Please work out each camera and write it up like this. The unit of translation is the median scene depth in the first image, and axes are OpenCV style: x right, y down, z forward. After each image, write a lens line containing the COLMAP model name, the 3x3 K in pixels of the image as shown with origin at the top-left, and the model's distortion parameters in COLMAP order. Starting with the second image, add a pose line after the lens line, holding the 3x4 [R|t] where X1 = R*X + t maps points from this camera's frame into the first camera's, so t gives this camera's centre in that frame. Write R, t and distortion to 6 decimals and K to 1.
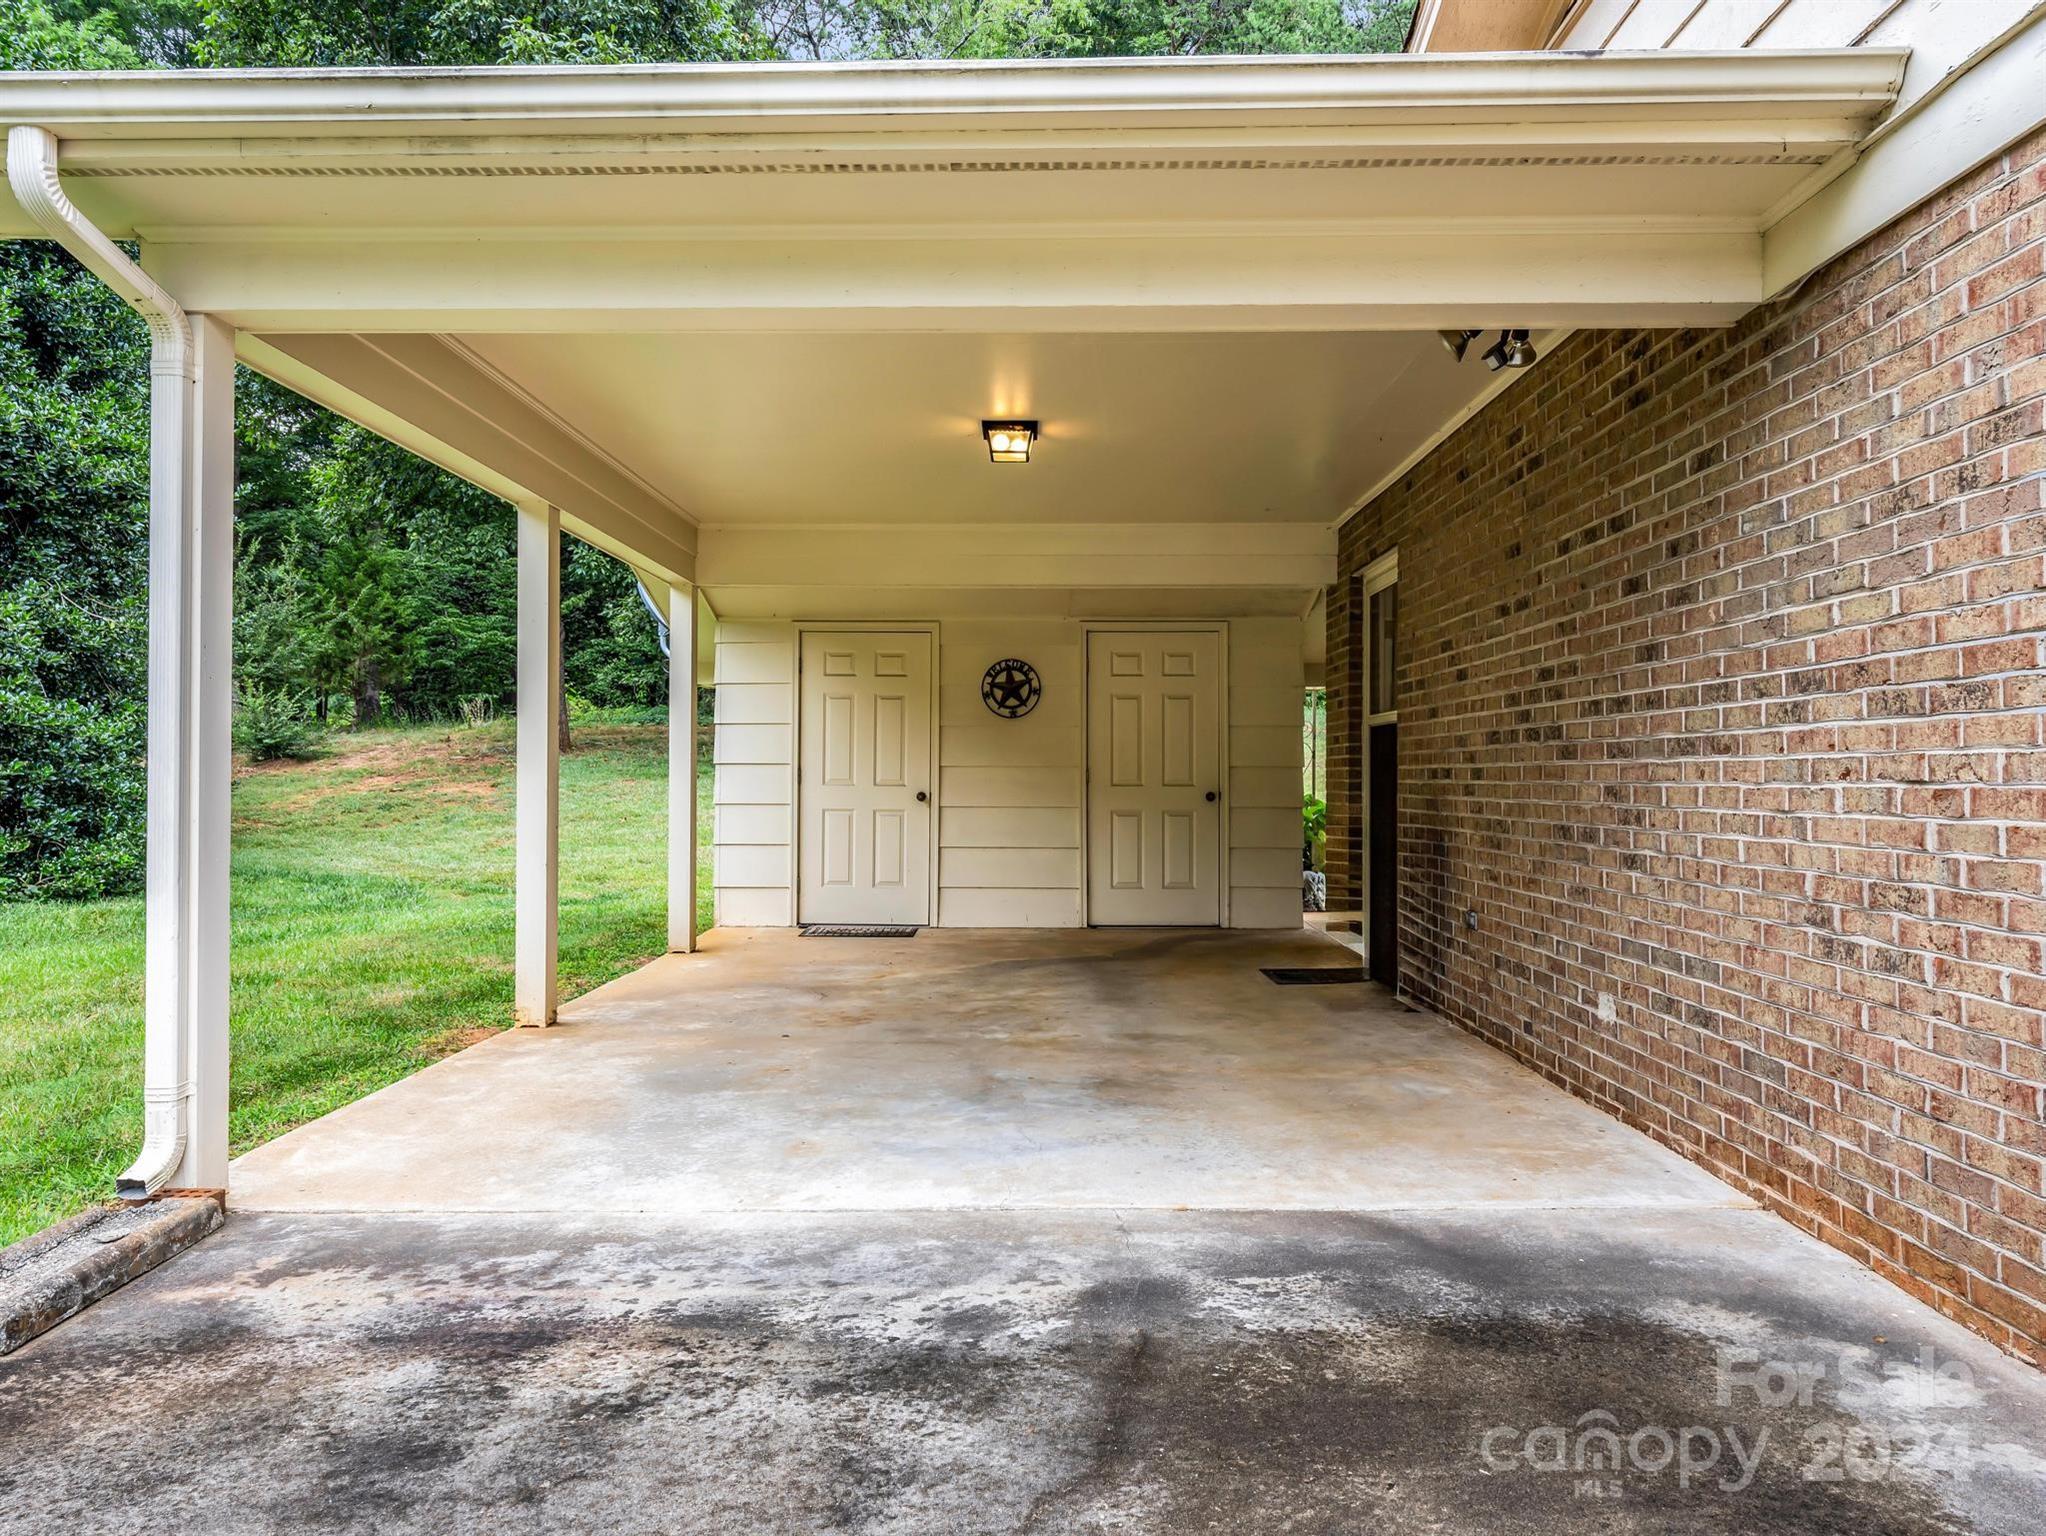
lens RADIAL K [[1329.8, 0, 1015.1], [0, 1329.8, 775.2], [0, 0, 1]] dist [0.000374, 0.000932]
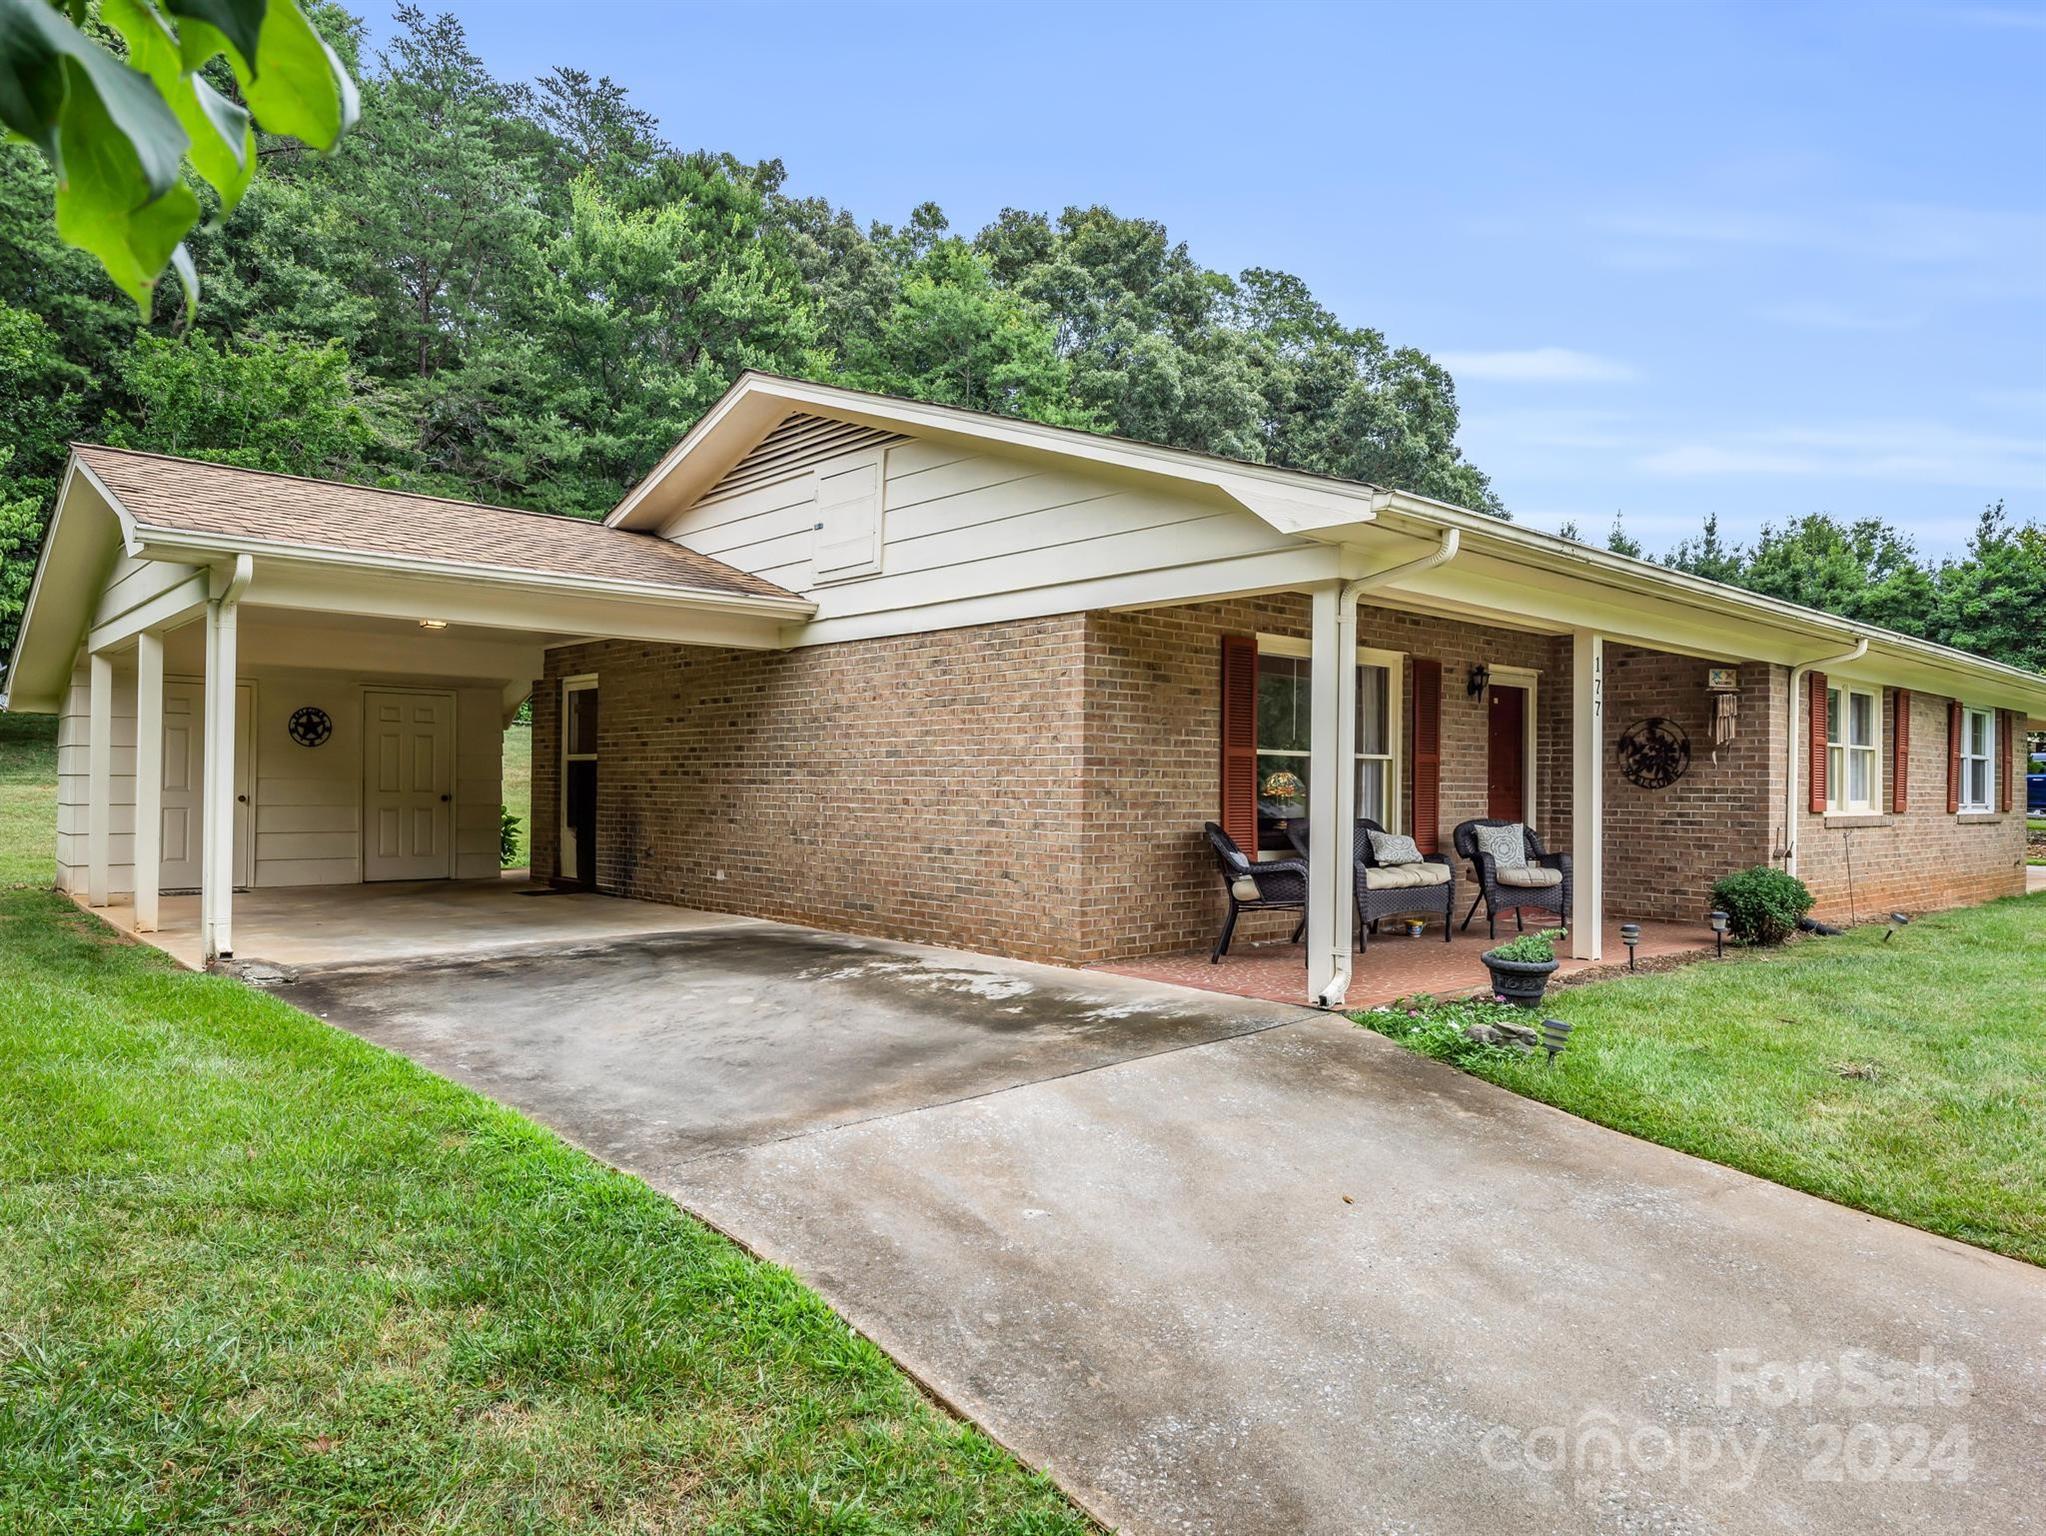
lens RADIAL K [[1329.8, 0, 1015.1], [0, 1329.8, 775.2], [0, 0, 1]] dist [0.000374, 0.000932]
pose [[0.725755, 0.009190, 0.687892, -0.856120], [-0.009359, 0.999950, -0.003485, -0.023246], [-0.687890, -0.003909, 0.725805, -1.202707]]
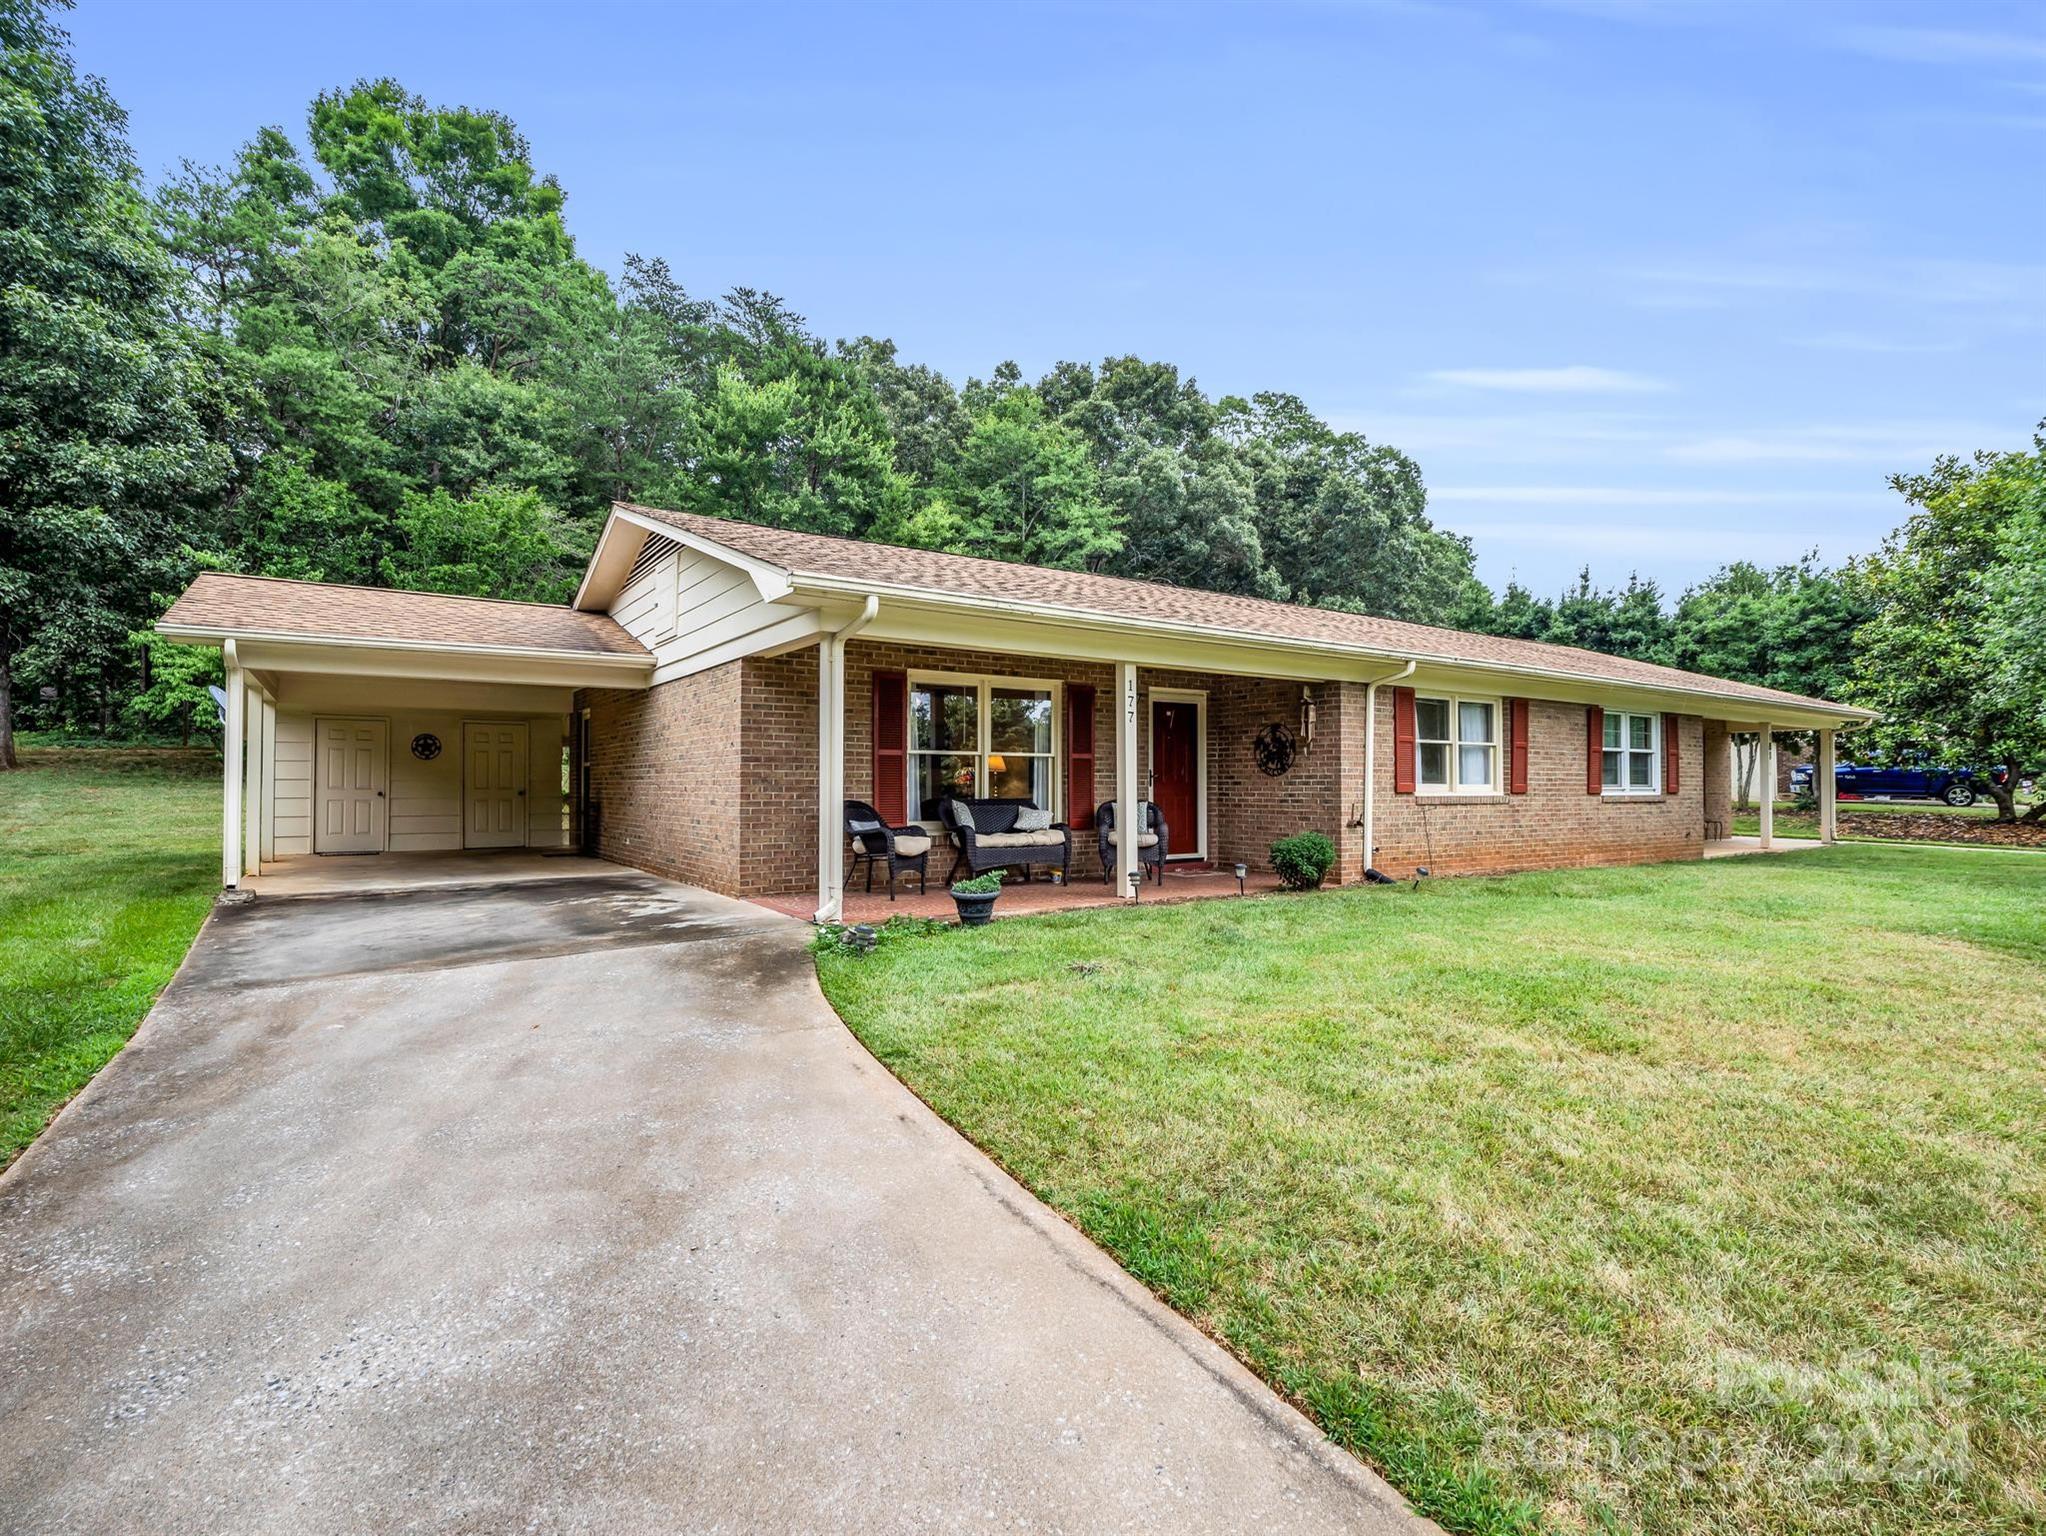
lens RADIAL K [[990.3, 0, 1015.2], [0, 990.3, 772.6], [0, 0, 1]] dist [-0.000240, -0.014153]
pose [[0.816413, 0.005115, 0.577445, -0.294506], [0.001097, 0.999945, -0.010408, -0.003098], [-0.577467, 0.009131, 0.816363, -1.836761]]
